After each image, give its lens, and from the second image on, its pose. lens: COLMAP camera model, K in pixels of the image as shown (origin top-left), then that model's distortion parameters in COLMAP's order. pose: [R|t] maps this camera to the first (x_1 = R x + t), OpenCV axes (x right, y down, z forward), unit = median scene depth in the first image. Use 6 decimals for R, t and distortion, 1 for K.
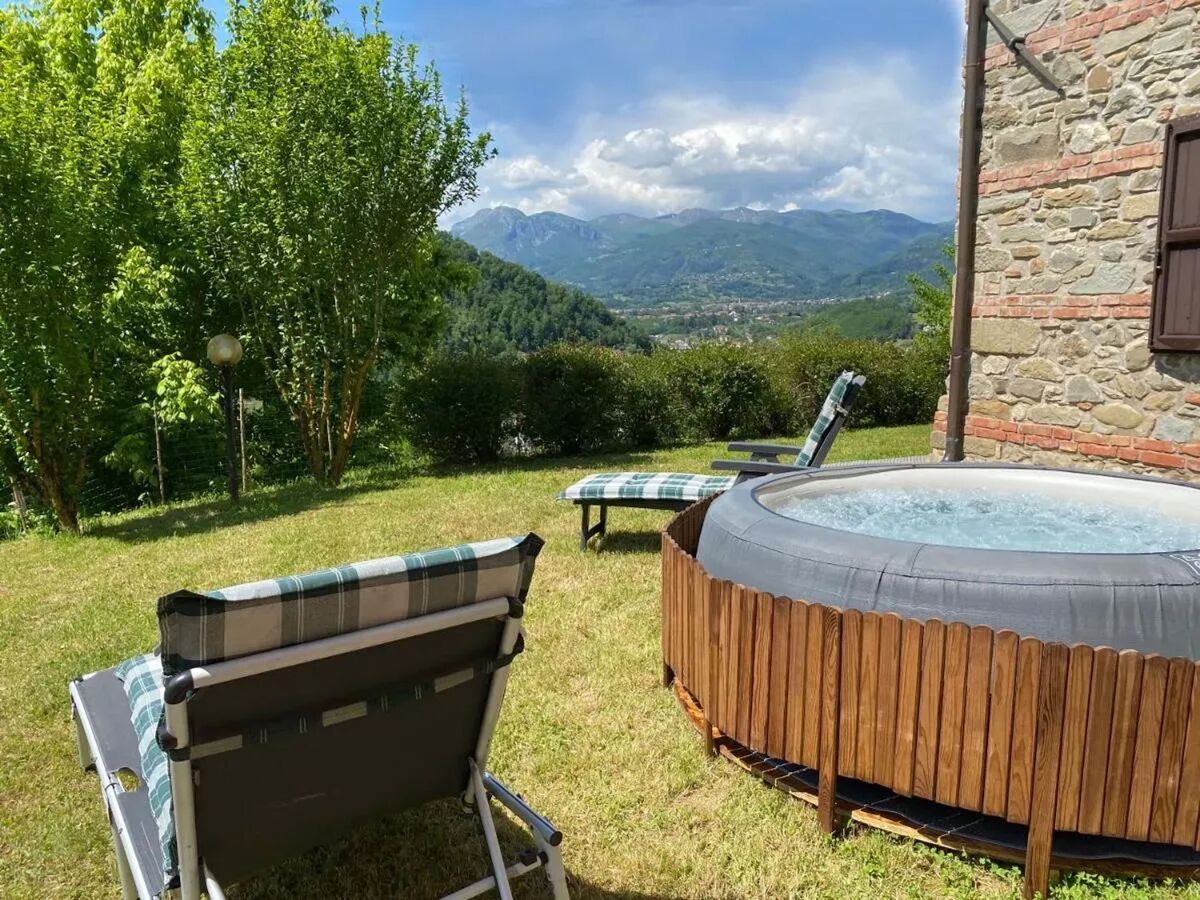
lens RADIAL K [[949.6, 0, 600.0], [0, 949.6, 450.0], [0, 0, 1]] dist [0.086476, -0.085429]
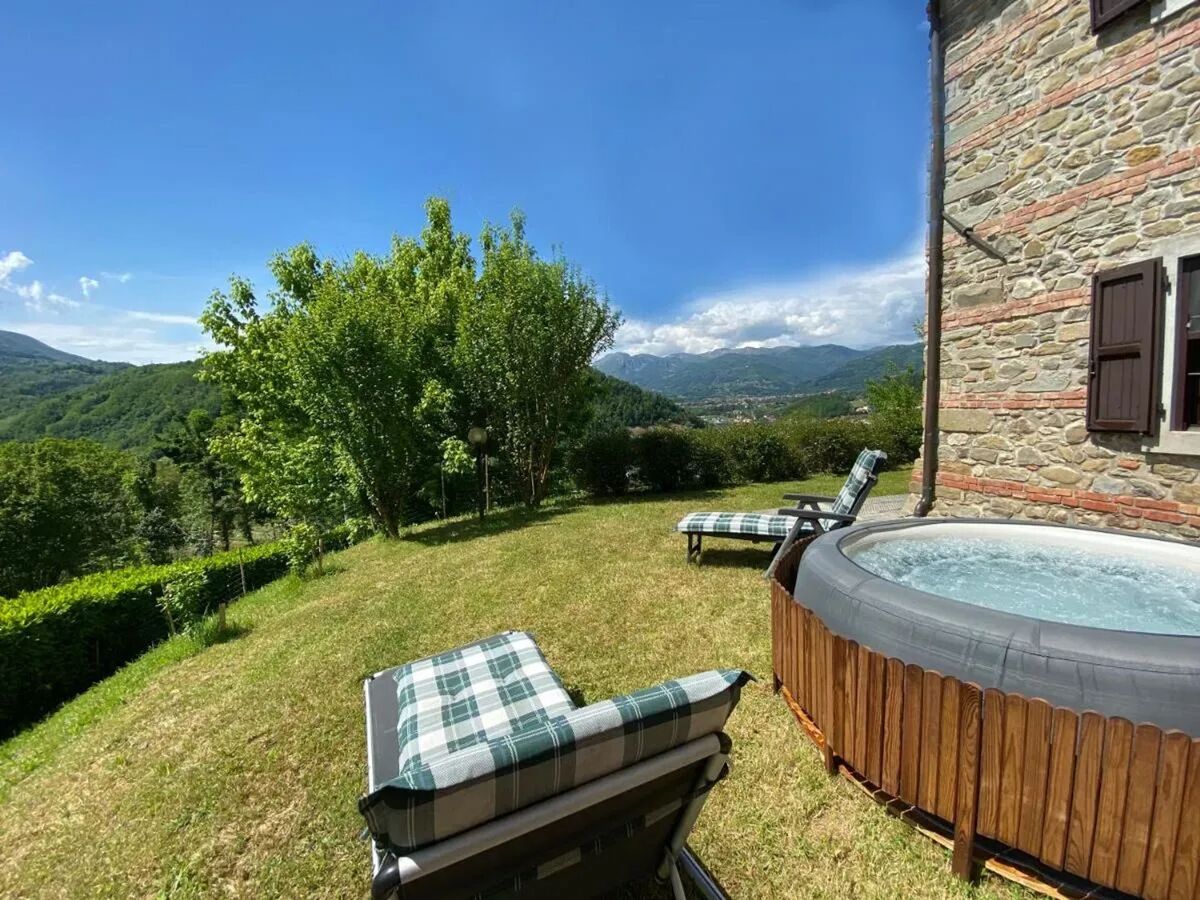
lens RADIAL K [[489.5, 0, 600.0], [0, 489.5, 450.0], [0, 0, 1]] dist [0.111316, -0.060381]
pose [[0.990688, -0.010621, -0.135738, -0.041764], [0.003534, 0.998623, -0.052347, -0.032203], [0.136107, 0.051380, 0.989361, 0.131678]]
